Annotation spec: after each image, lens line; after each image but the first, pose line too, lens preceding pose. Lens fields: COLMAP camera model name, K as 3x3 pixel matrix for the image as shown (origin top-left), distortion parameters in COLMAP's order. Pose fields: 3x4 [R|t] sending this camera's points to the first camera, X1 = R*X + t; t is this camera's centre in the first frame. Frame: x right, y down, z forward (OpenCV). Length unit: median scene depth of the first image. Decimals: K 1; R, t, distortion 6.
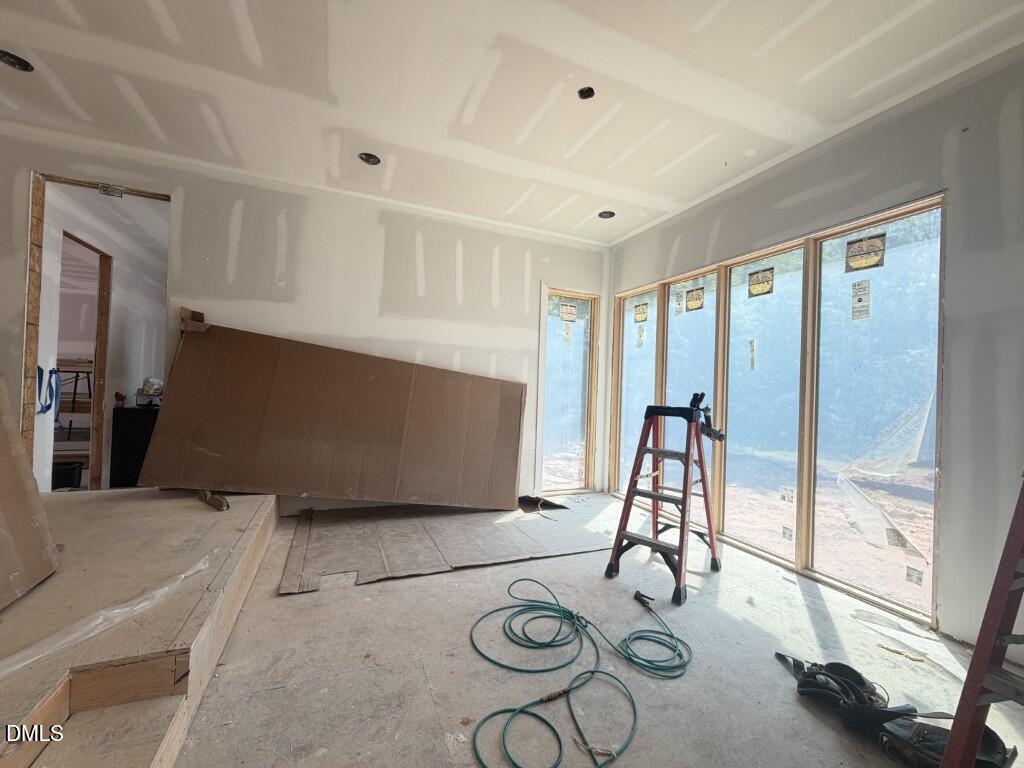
lens RADIAL K [[409.6, 0, 504.2], [0, 409.6, 382.1], [0, 0, 1]] dist [0.001147, 0.000387]
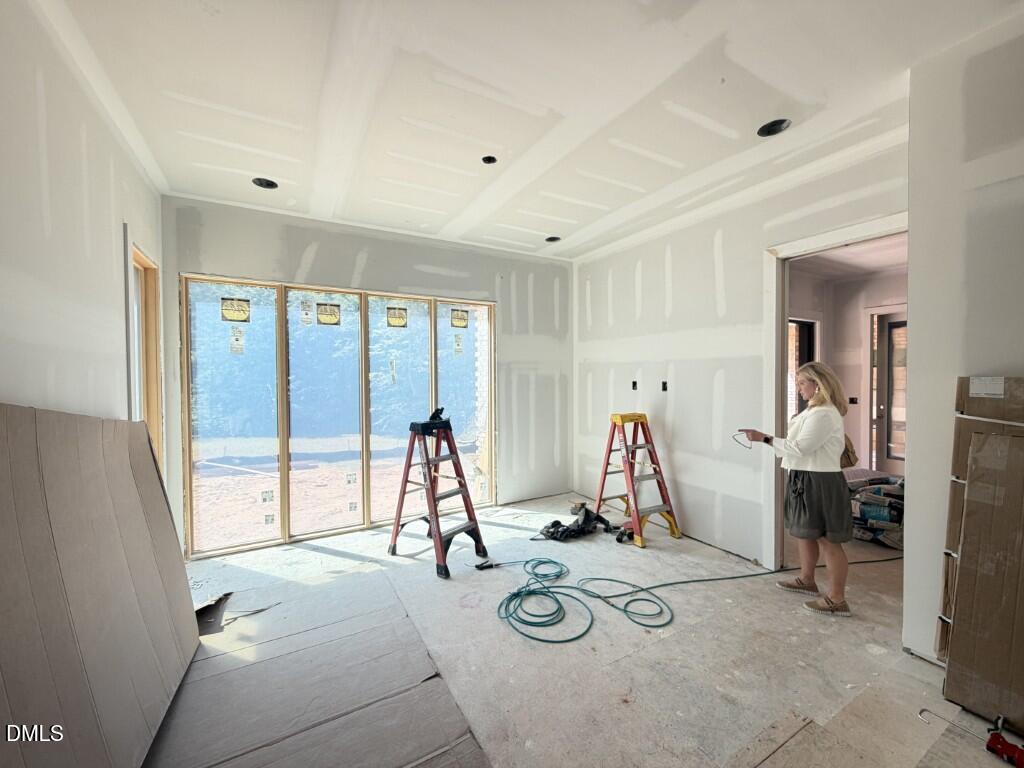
lens RADIAL K [[409.6, 0, 506.9], [0, 409.6, 383.2], [0, 0, 1]] dist [0.001147, 0.000387]
pose [[-0.125025, -0.068219, 0.989805, -0.692704], [-0.017328, 0.997631, 0.066570, -0.119634], [-0.992002, -0.008829, -0.125911, 0.775857]]
